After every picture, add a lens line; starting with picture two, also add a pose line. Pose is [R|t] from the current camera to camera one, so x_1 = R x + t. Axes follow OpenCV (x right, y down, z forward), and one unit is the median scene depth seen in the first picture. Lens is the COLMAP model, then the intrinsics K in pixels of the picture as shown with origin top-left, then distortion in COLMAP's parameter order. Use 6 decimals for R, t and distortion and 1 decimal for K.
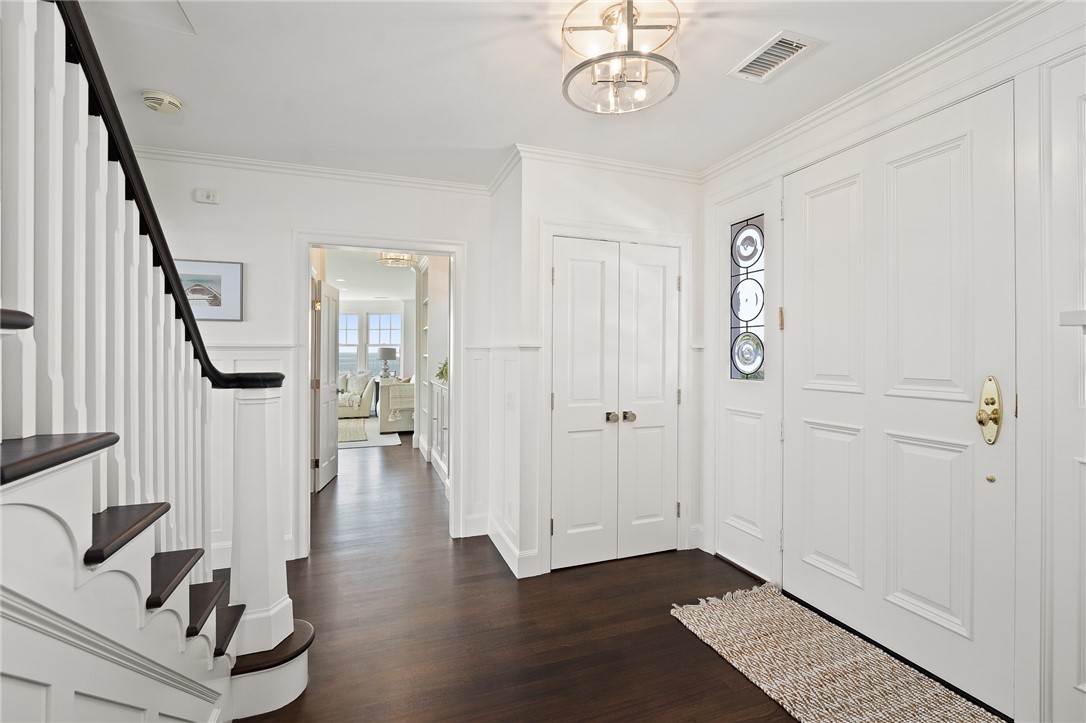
lens RADIAL K [[469.4, 0, 540.3], [0, 469.4, 354.1], [0, 0, 1]] dist [-0.001496, -0.000058]
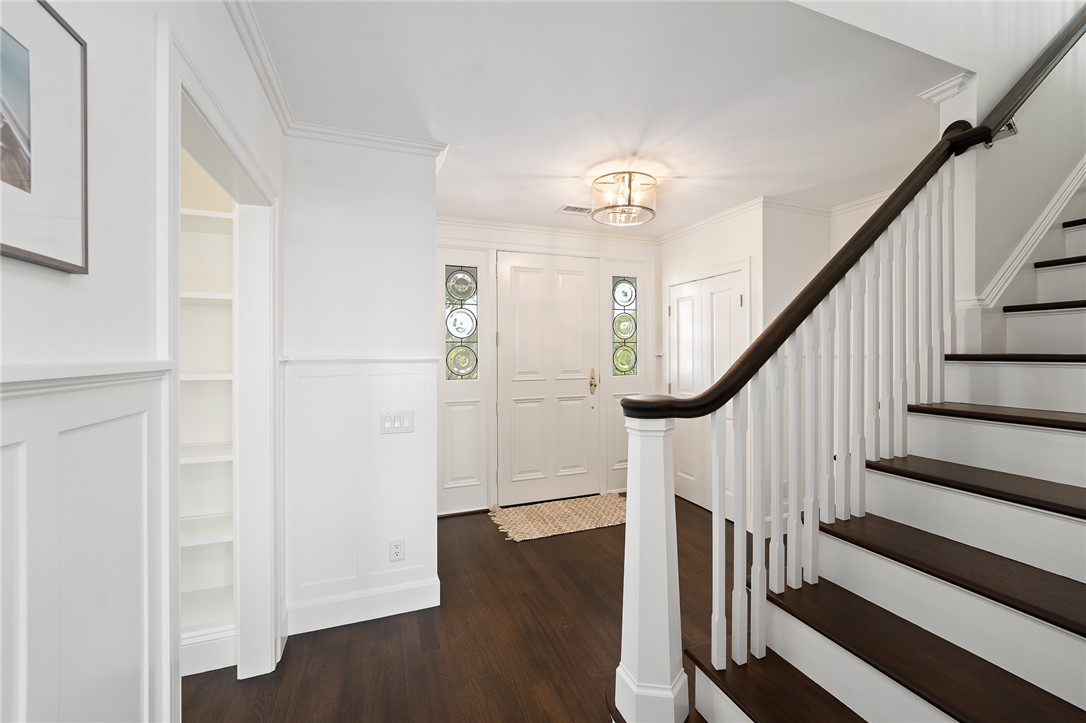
lens RADIAL K [[437.4, 0, 545.1], [0, 437.4, 357.3], [0, 0, 1]] dist [-0.015152, 0.000076]
pose [[-0.006279, -0.011987, 0.999908, -1.052700], [0.007856, 0.999897, 0.012036, -0.030872], [-0.999949, 0.007931, -0.006184, 0.909205]]
